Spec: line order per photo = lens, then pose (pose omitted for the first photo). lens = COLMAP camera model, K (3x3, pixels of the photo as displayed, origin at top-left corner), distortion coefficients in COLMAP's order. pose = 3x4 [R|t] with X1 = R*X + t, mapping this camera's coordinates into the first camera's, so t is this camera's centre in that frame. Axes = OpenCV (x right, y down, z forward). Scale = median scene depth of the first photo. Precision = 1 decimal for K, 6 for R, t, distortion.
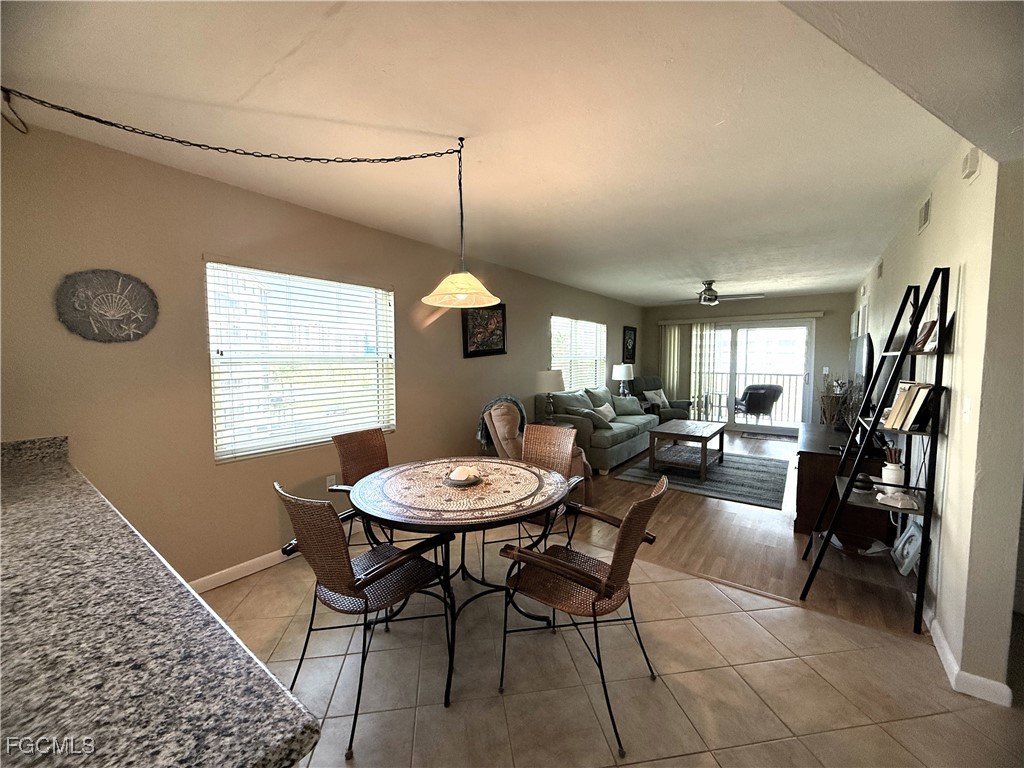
lens RADIAL K [[407.9, 0, 510.3], [0, 407.9, 383.9], [0, 0, 1]] dist [0.000178, -0.000074]
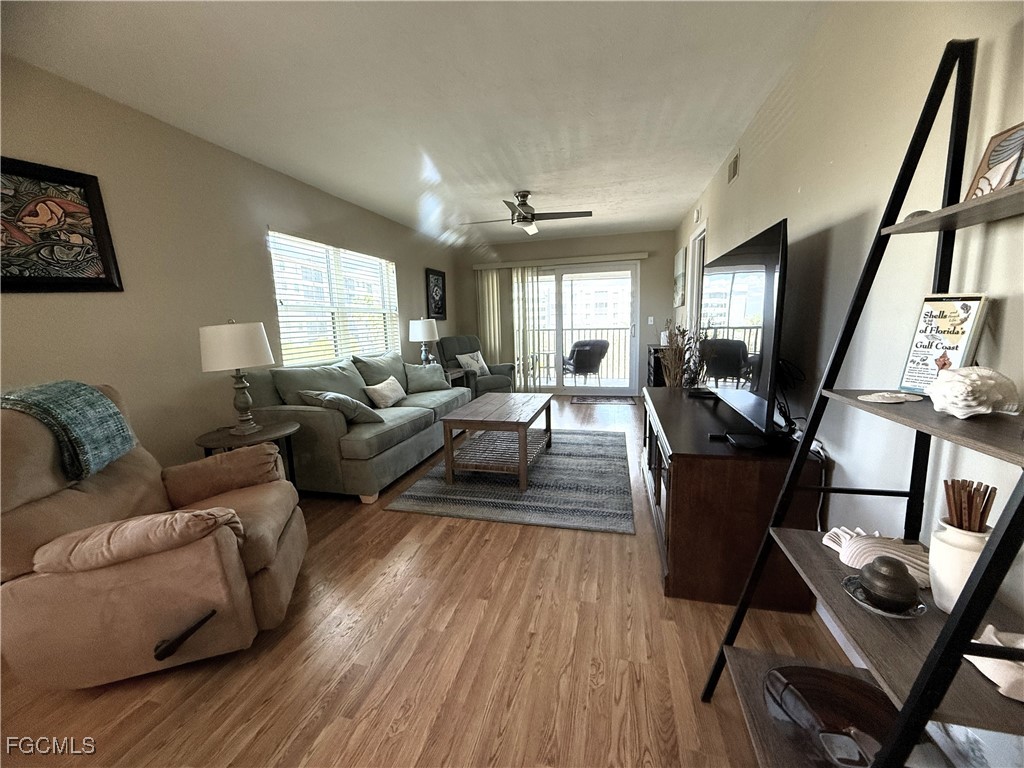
lens RADIAL K [[407.9, 0, 510.3], [0, 407.9, 383.9], [0, 0, 1]] dist [0.000178, -0.000074]
pose [[0.928558, -0.081328, 0.362169, 0.151499], [0.051220, 0.994442, 0.091989, 0.006942], [-0.367638, -0.066867, 0.927562, 0.273095]]
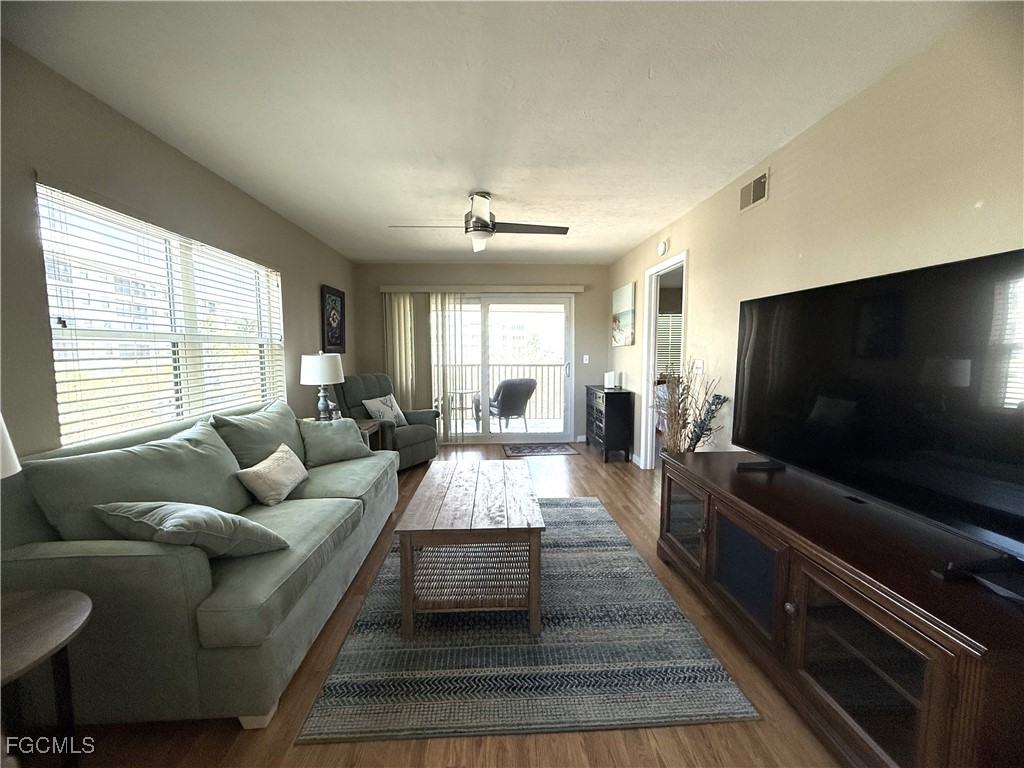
lens RADIAL K [[407.9, 0, 510.3], [0, 407.9, 383.9], [0, 0, 1]] dist [0.000178, -0.000074]
pose [[0.775196, -0.054955, 0.629326, 0.136489], [0.043289, 0.998488, 0.033870, -0.017362], [-0.630236, 0.000987, 0.776403, 0.455600]]
